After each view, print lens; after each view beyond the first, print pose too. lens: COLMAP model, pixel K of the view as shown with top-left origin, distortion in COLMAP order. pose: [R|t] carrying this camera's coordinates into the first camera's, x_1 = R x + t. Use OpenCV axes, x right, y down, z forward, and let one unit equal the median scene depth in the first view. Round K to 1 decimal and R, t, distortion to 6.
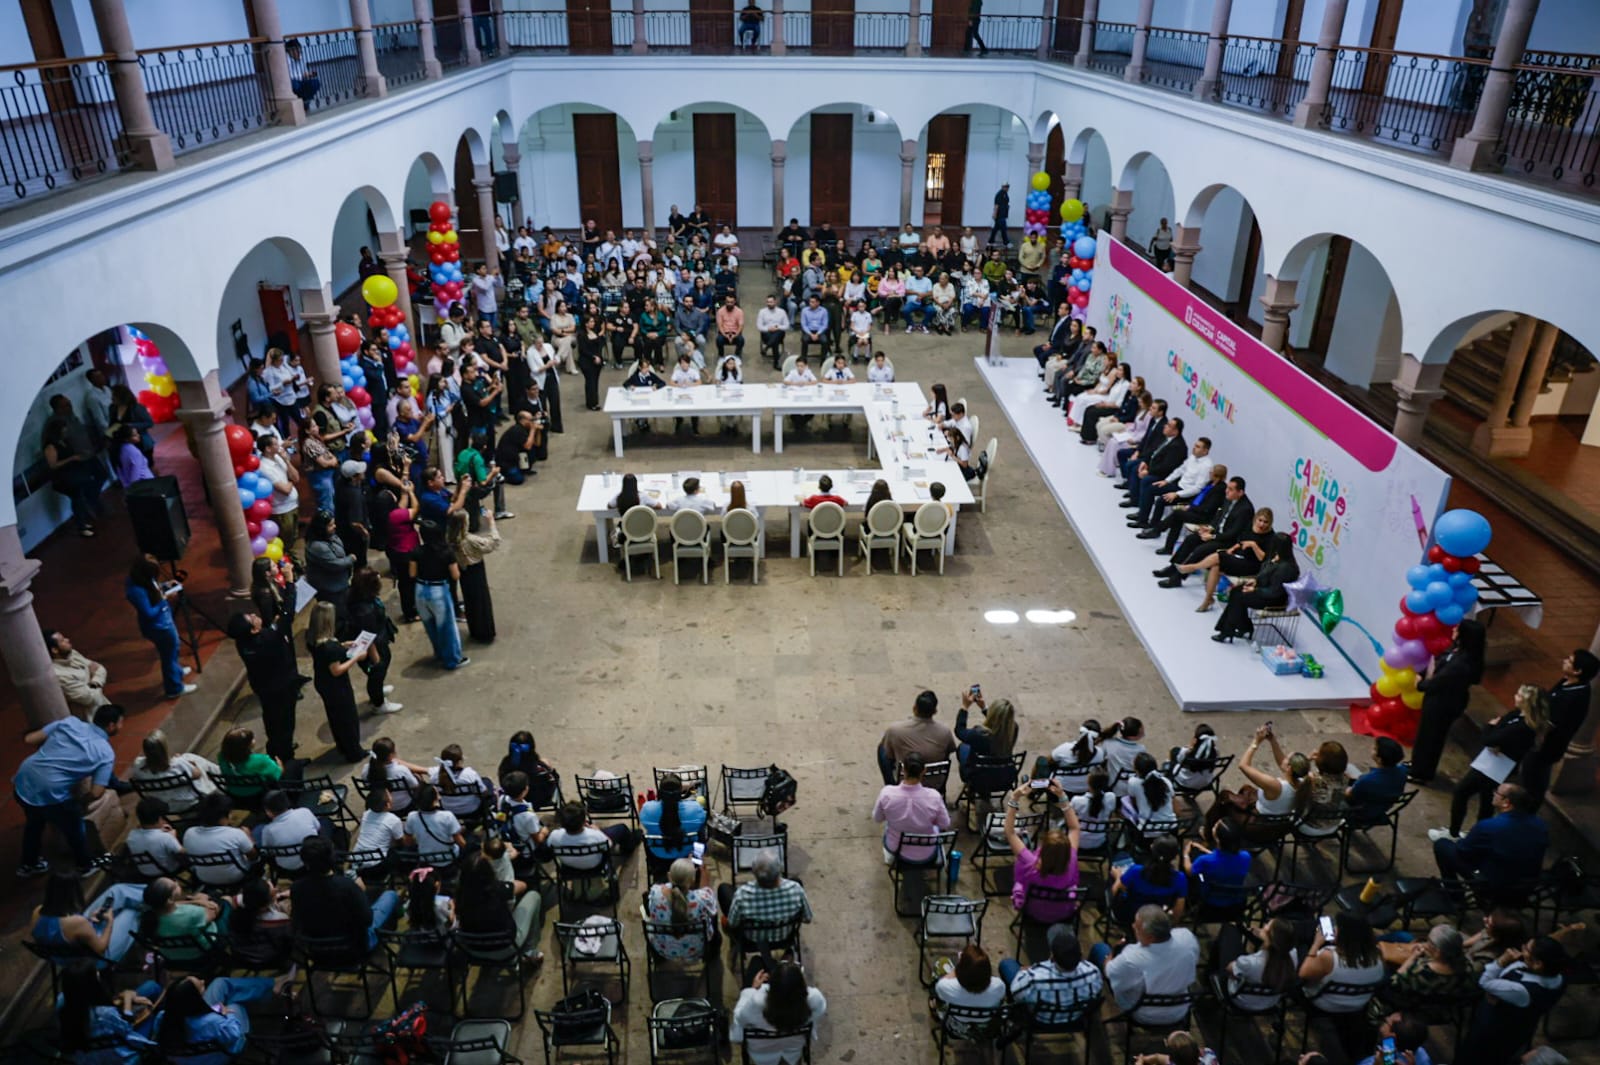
lens RADIAL K [[1109.6, 0, 783.9], [0, 1109.6, 526.3], [0, 0, 1]] dist [-0.101856, 0.072263]
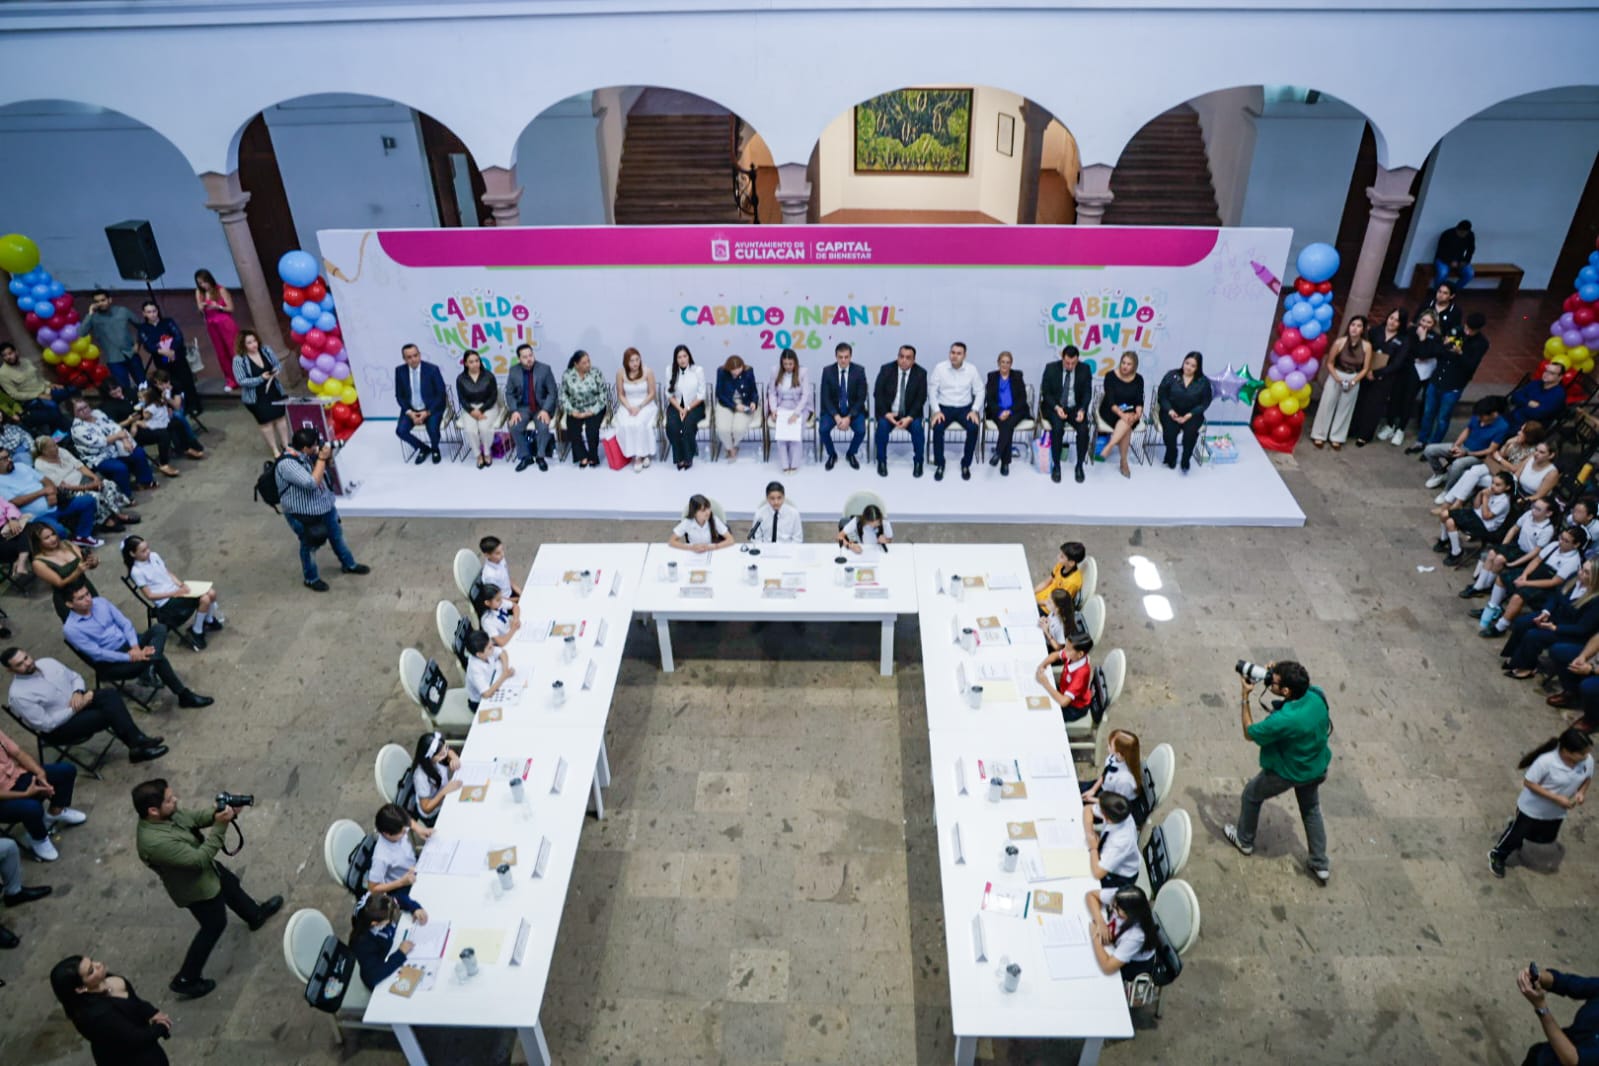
lens RADIAL K [[1157.0, 0, 810.9], [0, 1157.0, 540.8], [0, 0, 1]] dist [-0.098415, 0.045419]
pose [[0.078193, -0.563012, 0.822741, -0.506914], [0.459708, 0.752654, 0.471360, -0.480183], [-0.884621, 0.341364, 0.317673, 0.913725]]
